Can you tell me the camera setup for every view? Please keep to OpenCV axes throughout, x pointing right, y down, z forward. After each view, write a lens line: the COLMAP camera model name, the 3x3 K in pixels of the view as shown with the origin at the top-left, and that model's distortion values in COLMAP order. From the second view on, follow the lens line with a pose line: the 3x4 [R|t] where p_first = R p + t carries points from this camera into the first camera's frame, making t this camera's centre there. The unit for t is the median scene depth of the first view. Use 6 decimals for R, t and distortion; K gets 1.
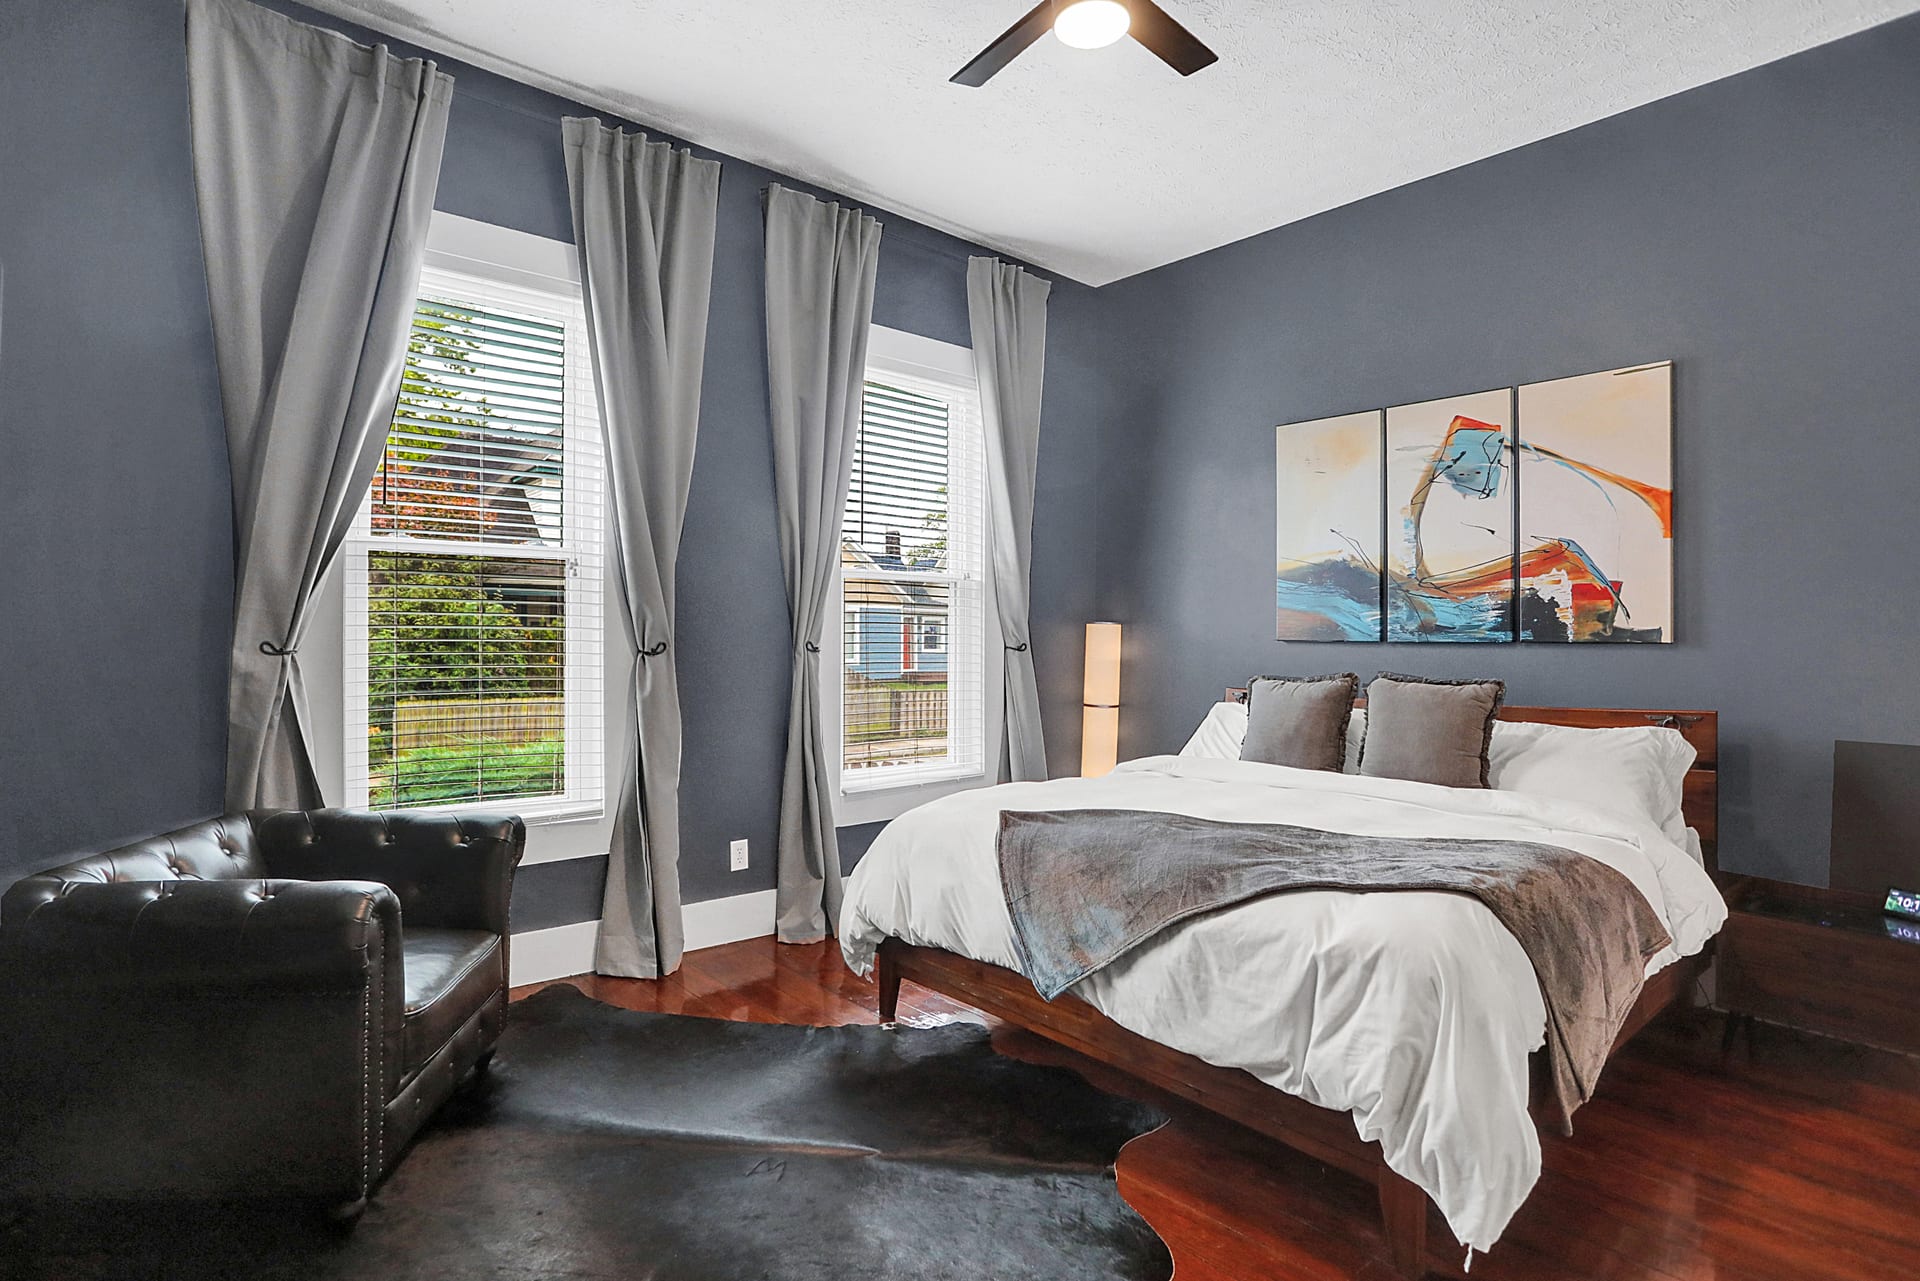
lens RADIAL K [[957.4, 0, 965.8], [0, 957.4, 646.0], [0, 0, 1]] dist [-0.052603, 0.017087]
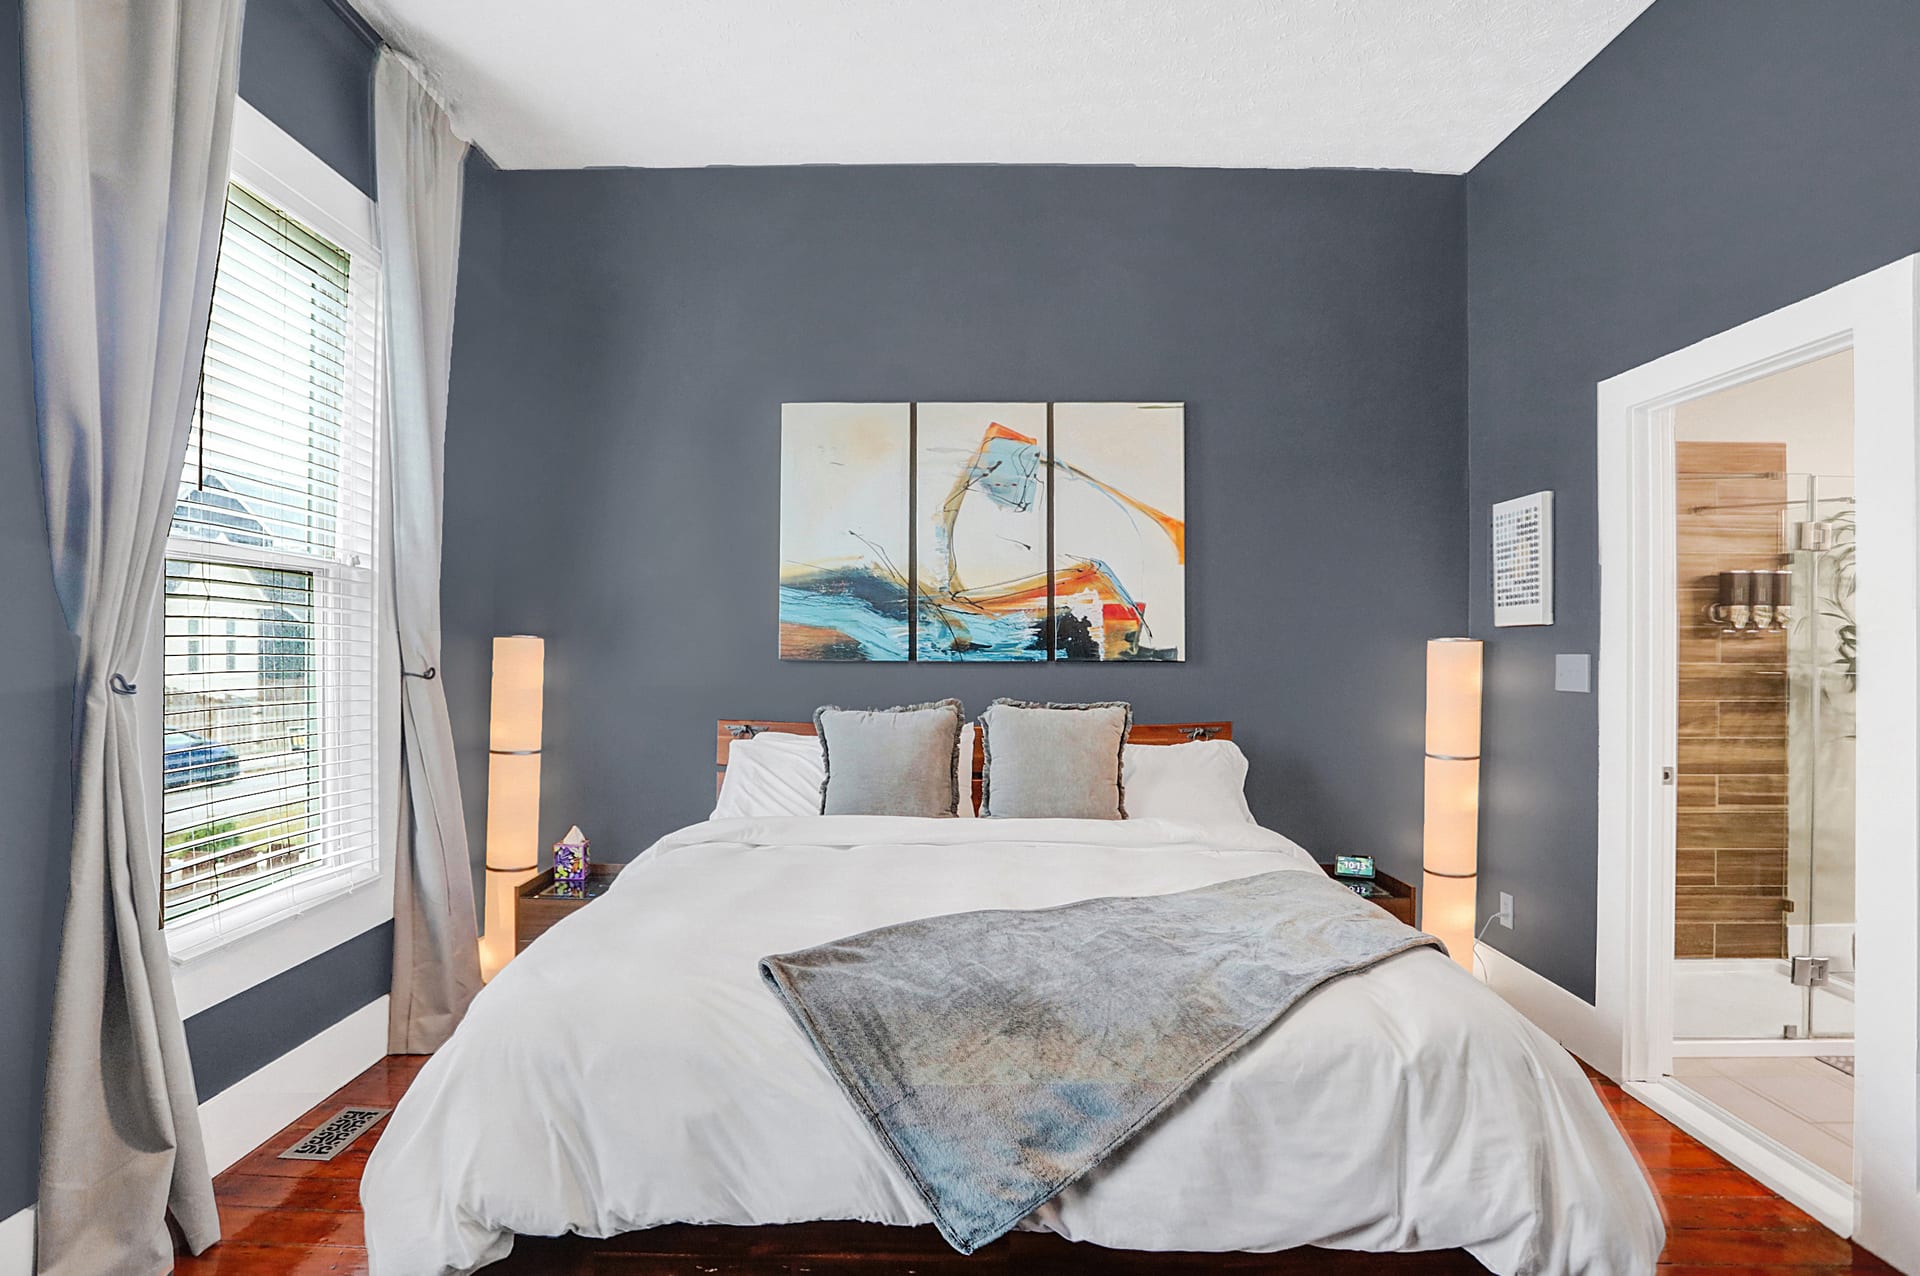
lens RADIAL K [[998.0, 0, 874.1], [0, 998.0, 640.8], [0, 0, 1]] dist [-0.037518, 0.004249]
pose [[0.682333, 0.003036, 0.731035, -0.305759], [0.007577, 0.999908, -0.011225, -0.015211], [-0.731002, 0.013198, 0.682248, 0.427562]]
